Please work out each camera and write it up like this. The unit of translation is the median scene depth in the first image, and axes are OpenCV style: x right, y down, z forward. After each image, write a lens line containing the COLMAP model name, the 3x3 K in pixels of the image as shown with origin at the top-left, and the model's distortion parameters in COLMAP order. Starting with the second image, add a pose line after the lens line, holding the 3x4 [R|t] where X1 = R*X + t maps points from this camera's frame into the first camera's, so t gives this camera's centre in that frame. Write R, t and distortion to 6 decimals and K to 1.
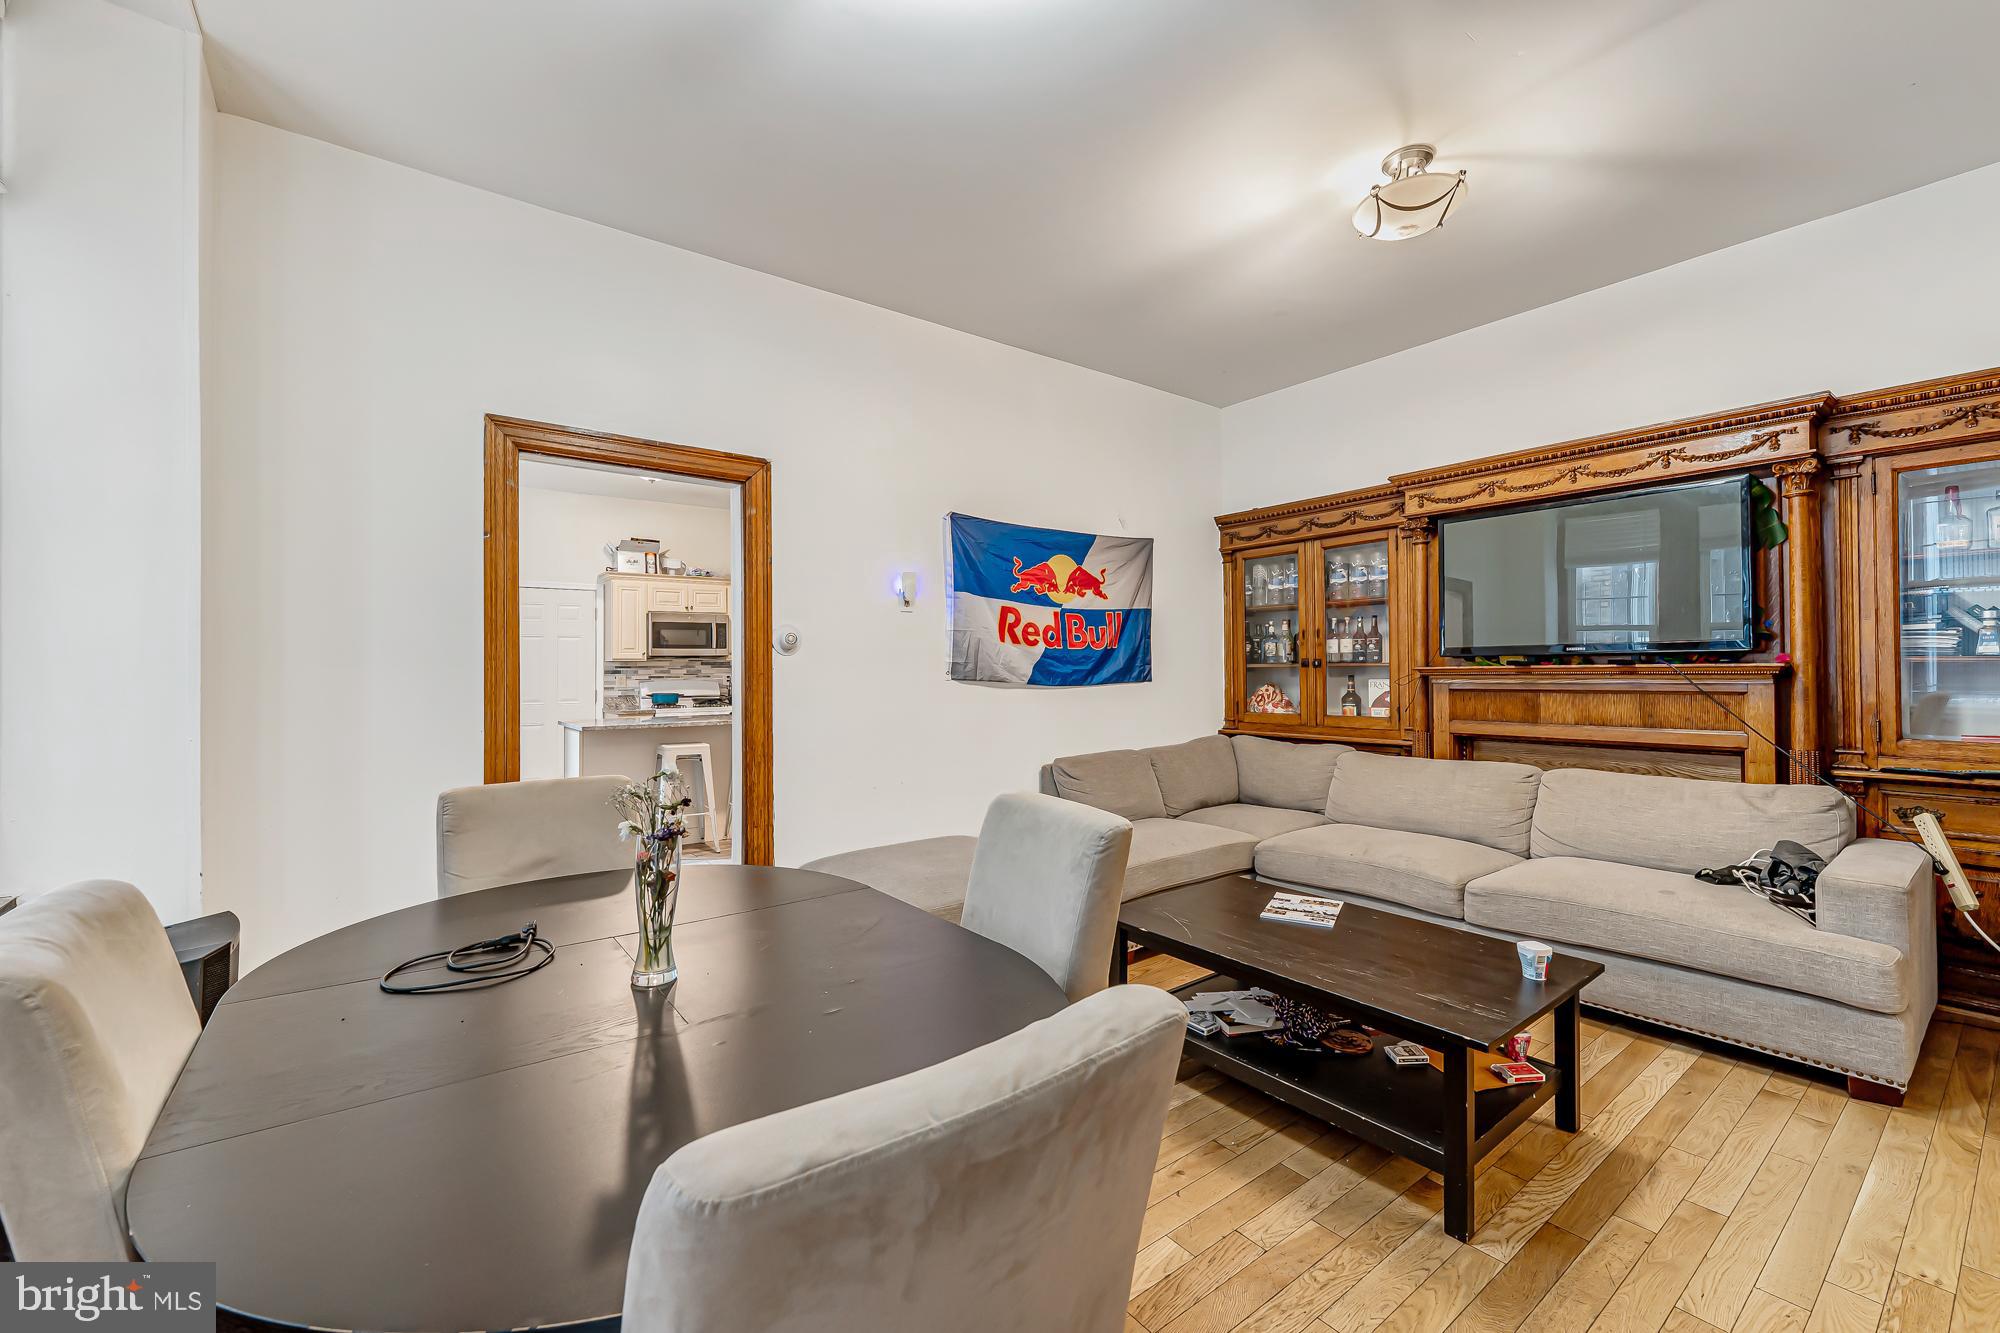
lens RADIAL K [[823.8, 0, 1009.6], [0, 823.8, 638.2], [0, 0, 1]] dist [0.002975, -0.002125]
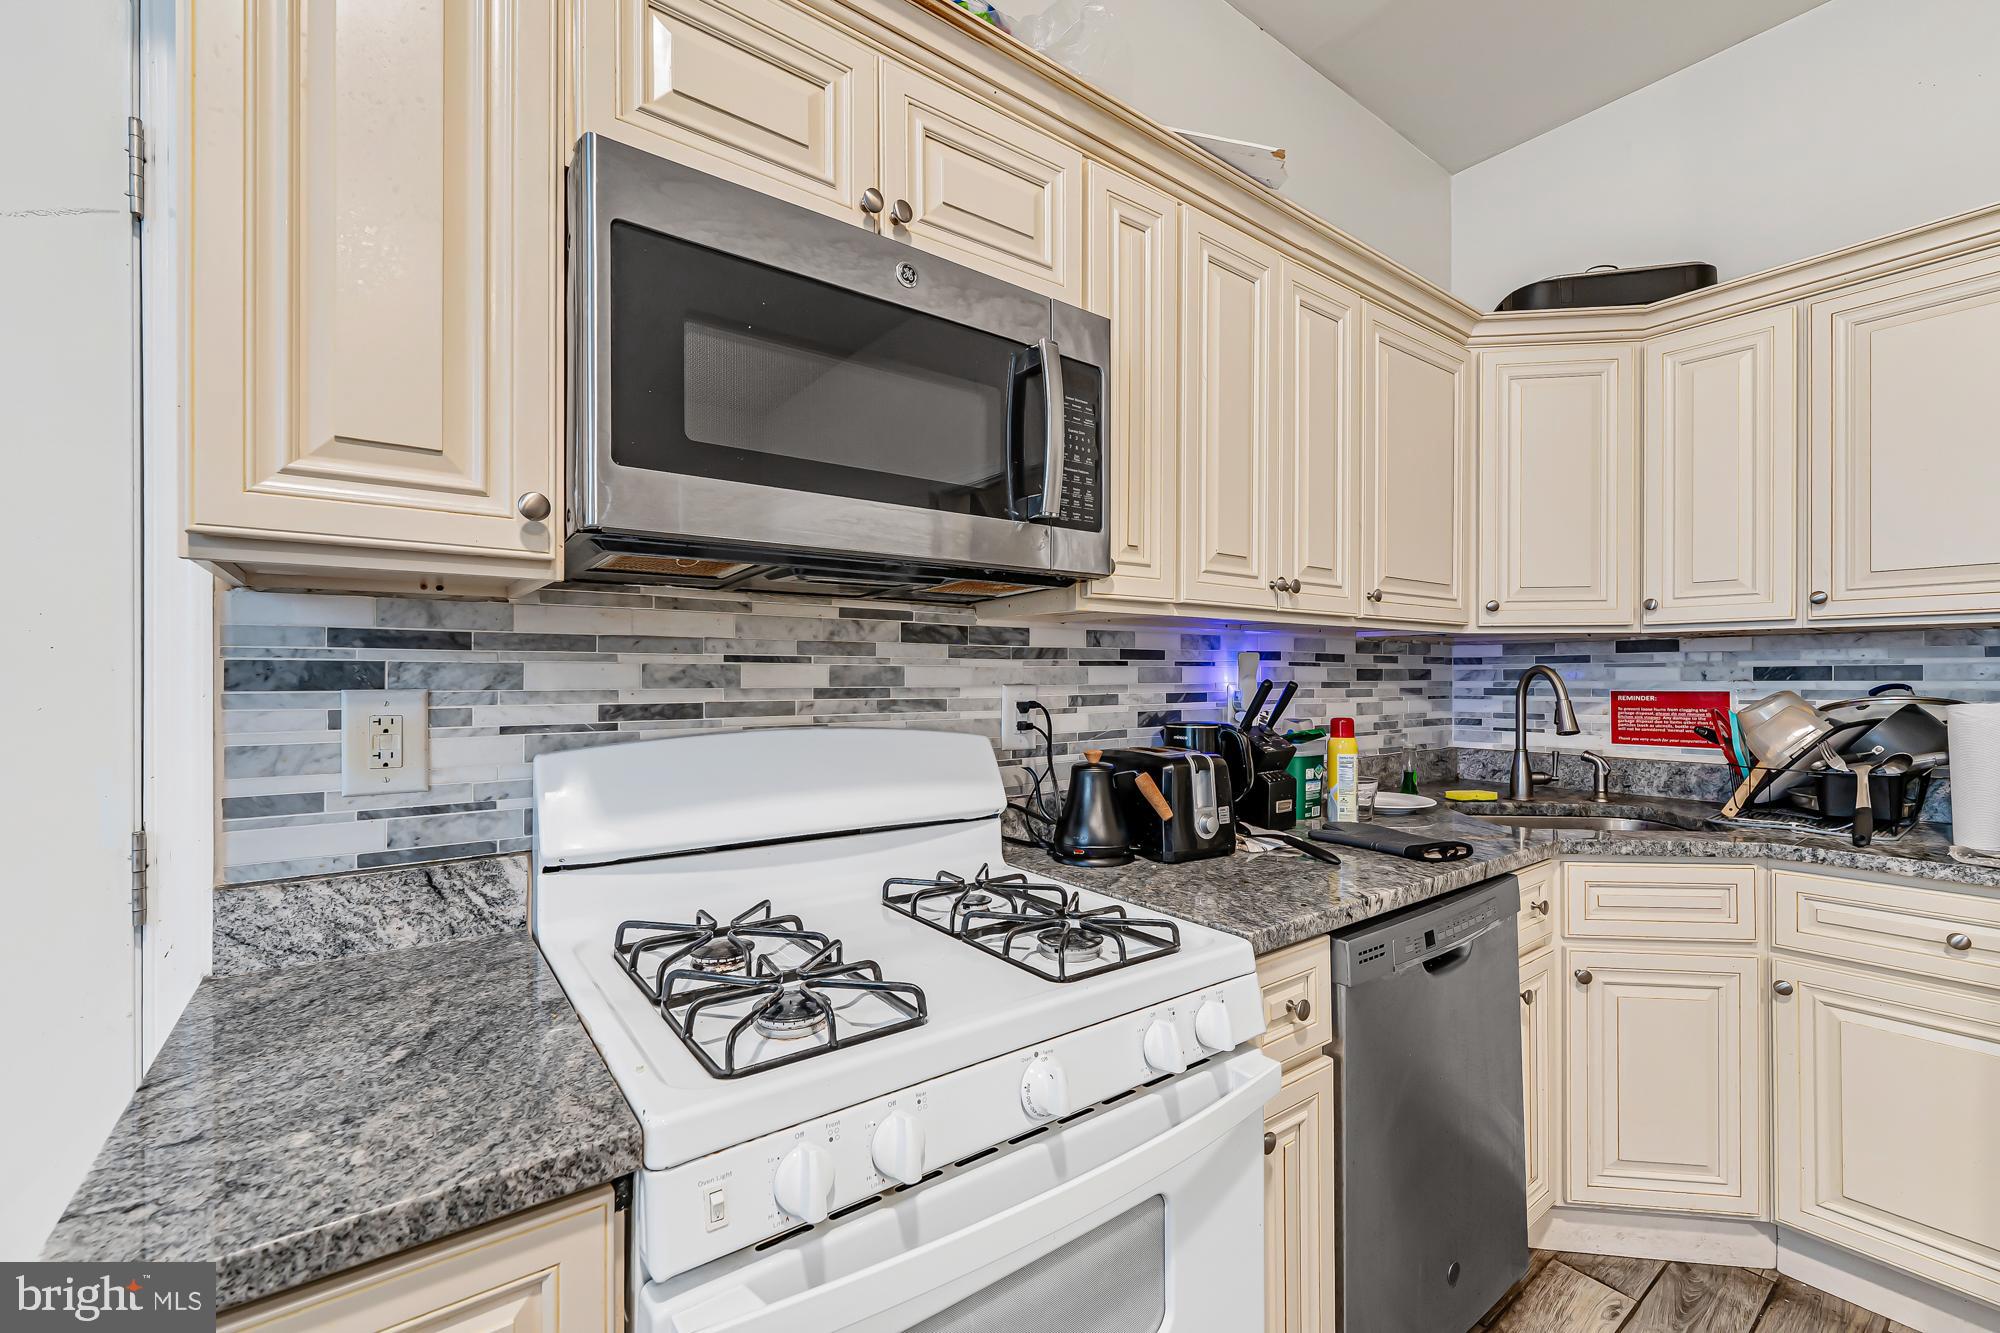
lens RADIAL K [[823.8, 0, 996.5], [0, 823.8, 678.9], [0, 0, 1]] dist [0.002975, -0.002125]
pose [[0.999783, 0.014160, -0.015262, -0.370472], [-0.013495, 0.998990, 0.042861, 0.034711], [0.015853, -0.042646, 0.998964, 0.867630]]
